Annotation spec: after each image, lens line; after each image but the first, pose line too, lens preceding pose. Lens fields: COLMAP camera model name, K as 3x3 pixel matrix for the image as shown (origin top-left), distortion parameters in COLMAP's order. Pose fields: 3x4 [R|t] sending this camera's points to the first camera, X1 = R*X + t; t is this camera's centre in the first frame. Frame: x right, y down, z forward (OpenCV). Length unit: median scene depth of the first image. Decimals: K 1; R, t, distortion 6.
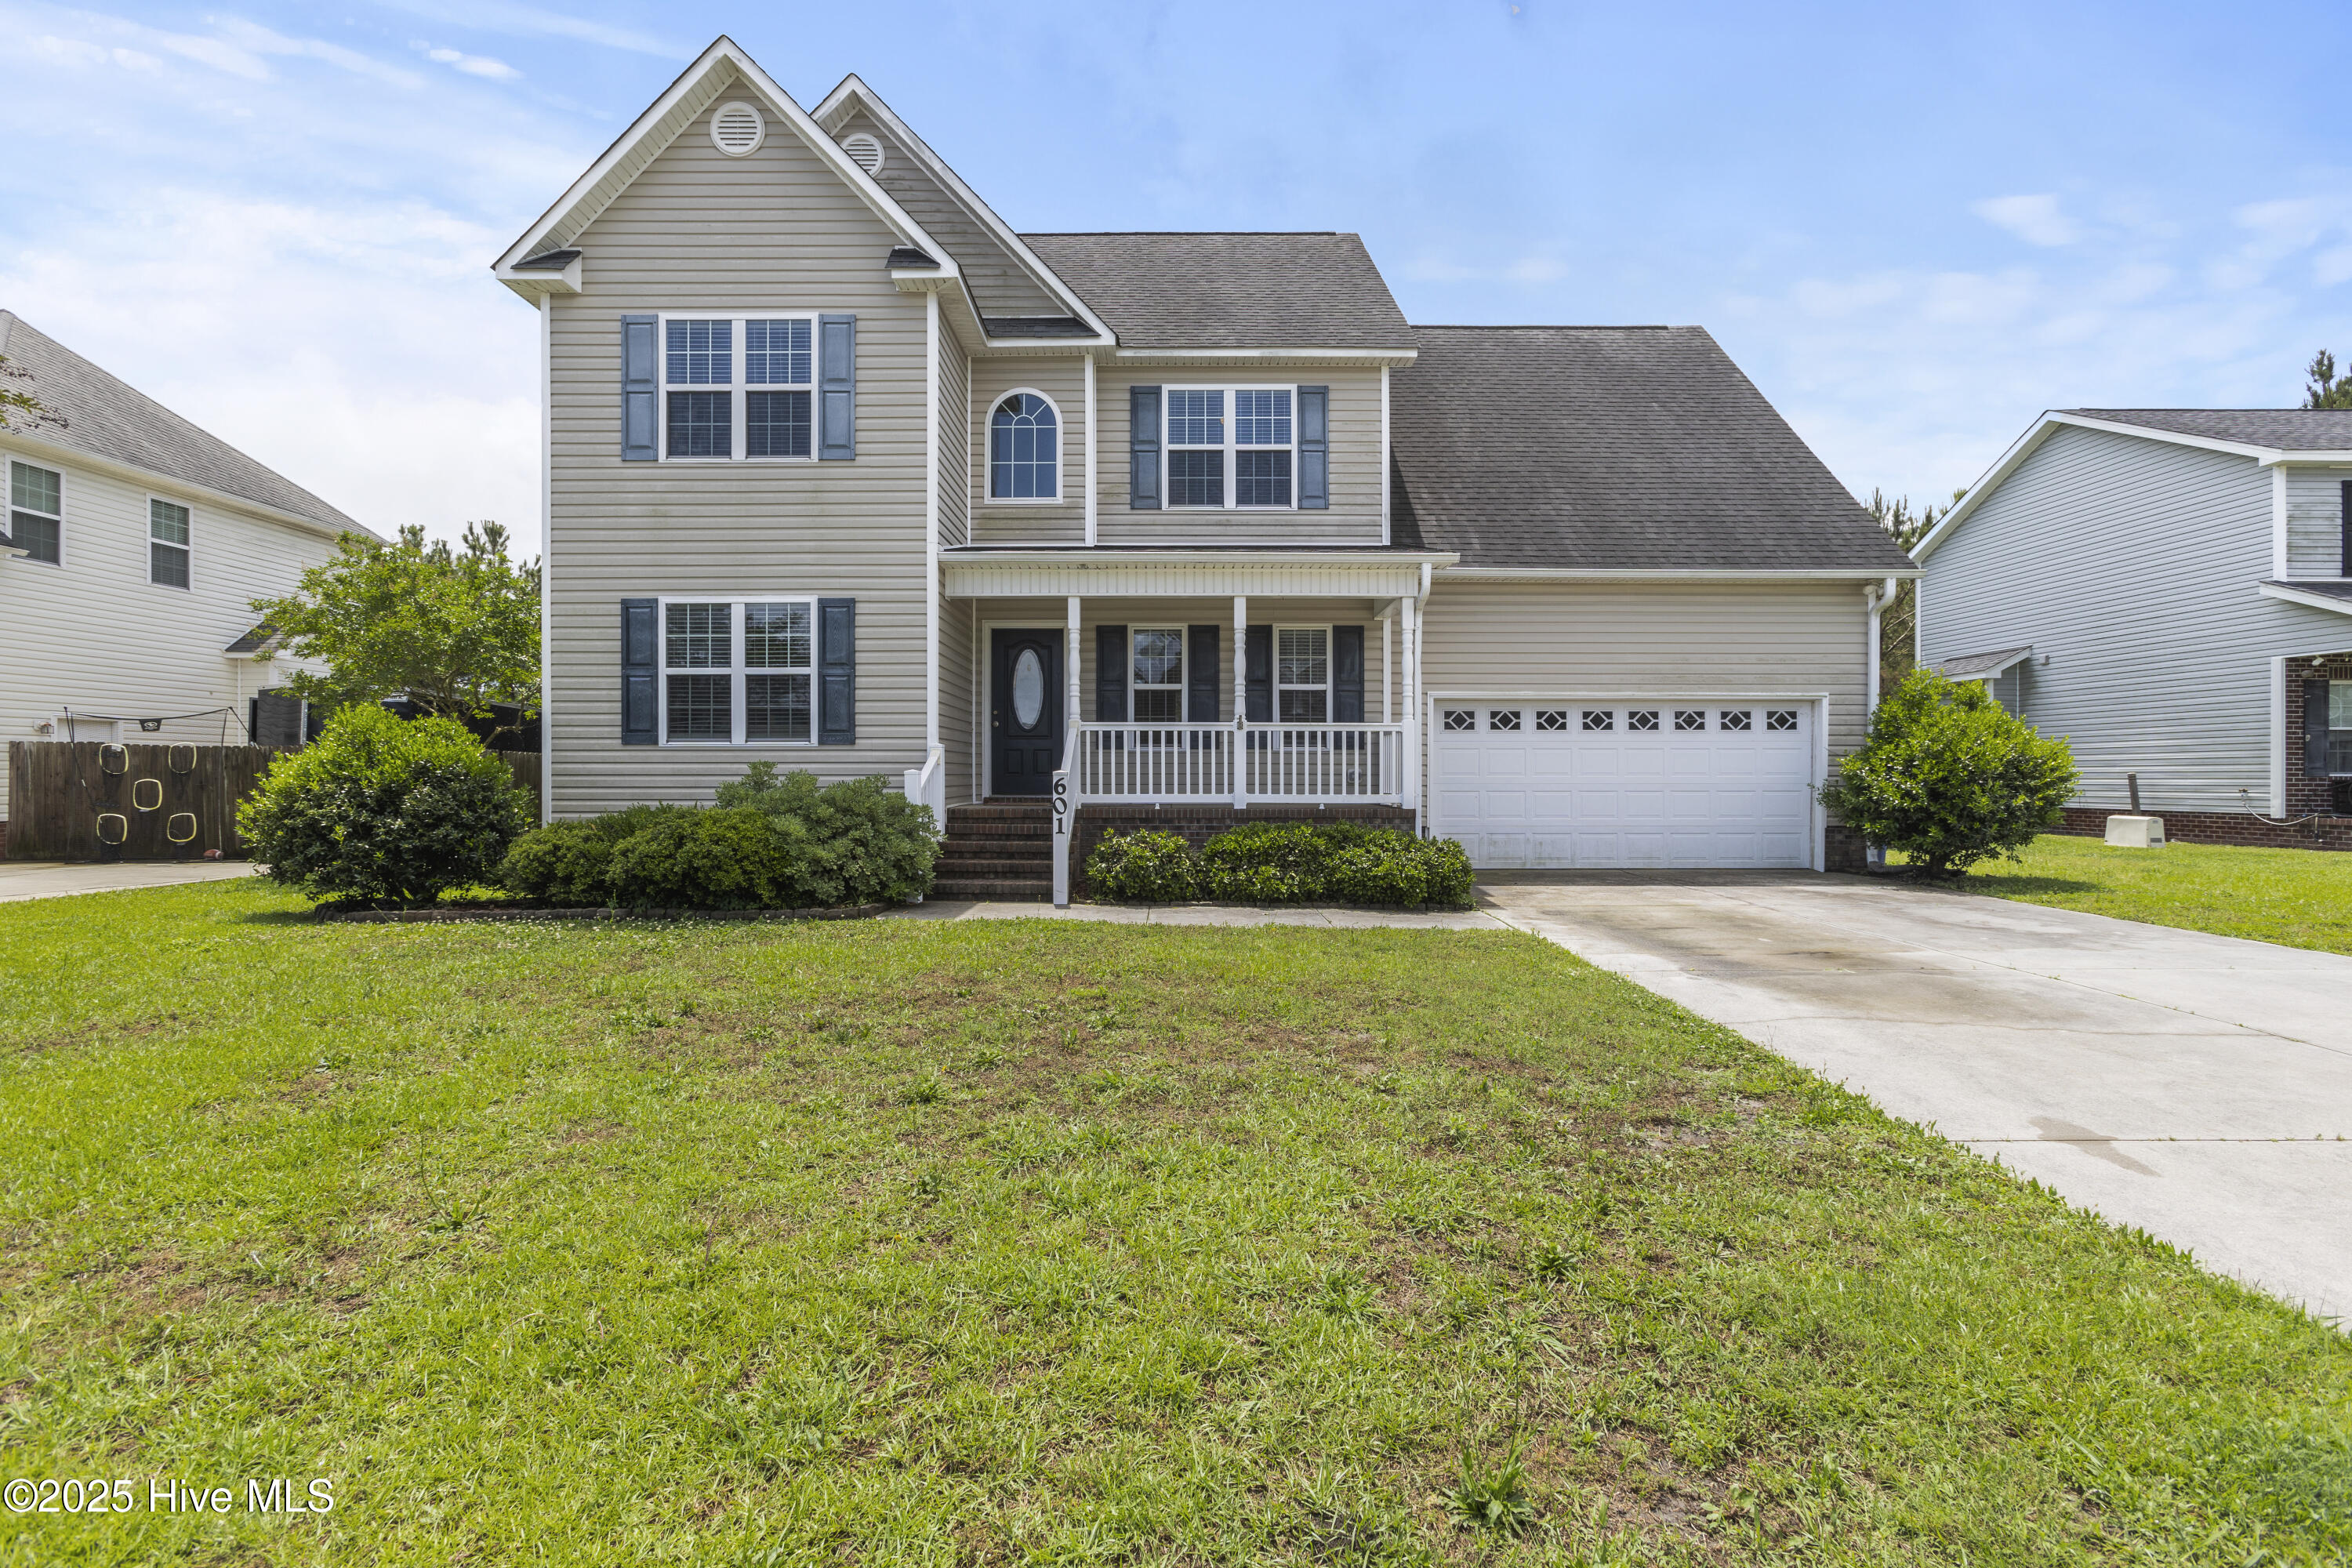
lens RADIAL K [[1023.0, 0, 1176.0], [0, 1023.0, 784.0], [0, 0, 1]] dist [0.000572, 0.000306]
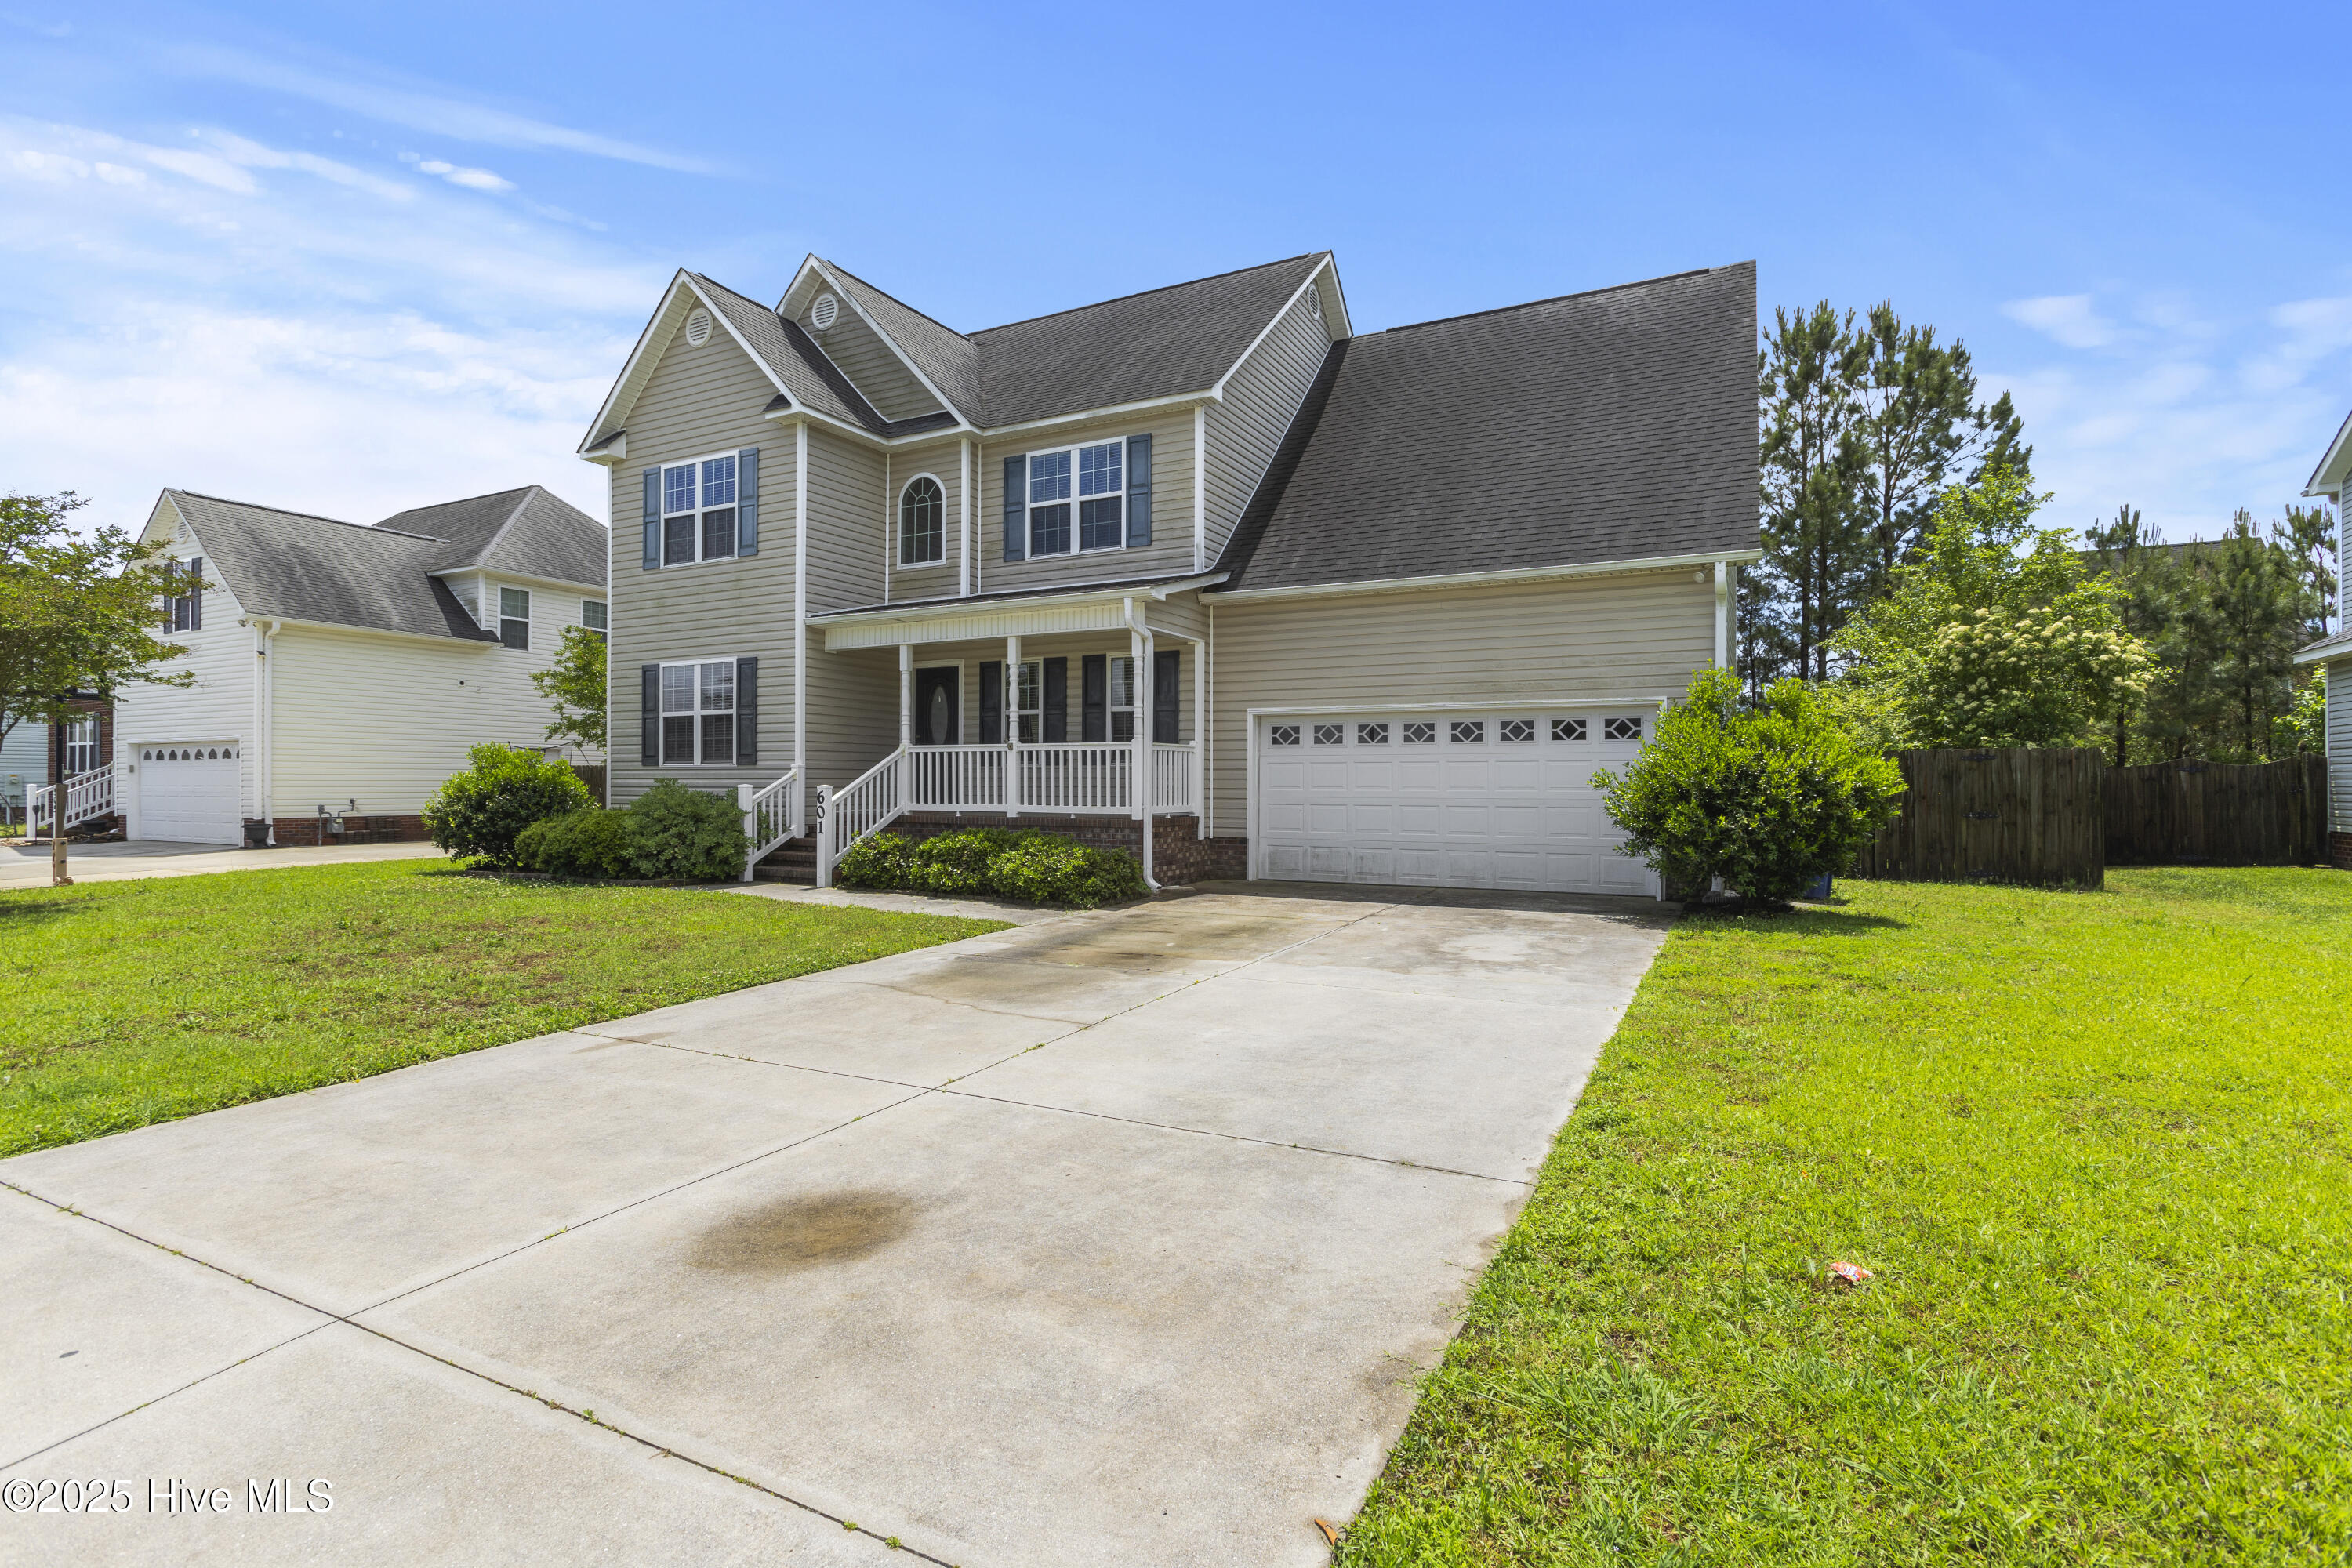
lens RADIAL K [[1096.3, 0, 1176.0], [0, 1096.3, 784.0], [0, 0, 1]] dist [-0.000312, -0.000079]
pose [[0.889749, 0.000039, -0.456450, 0.721699], [-0.006285, 0.999906, -0.012165, 0.000150], [0.456407, 0.013693, 0.889666, -0.026669]]
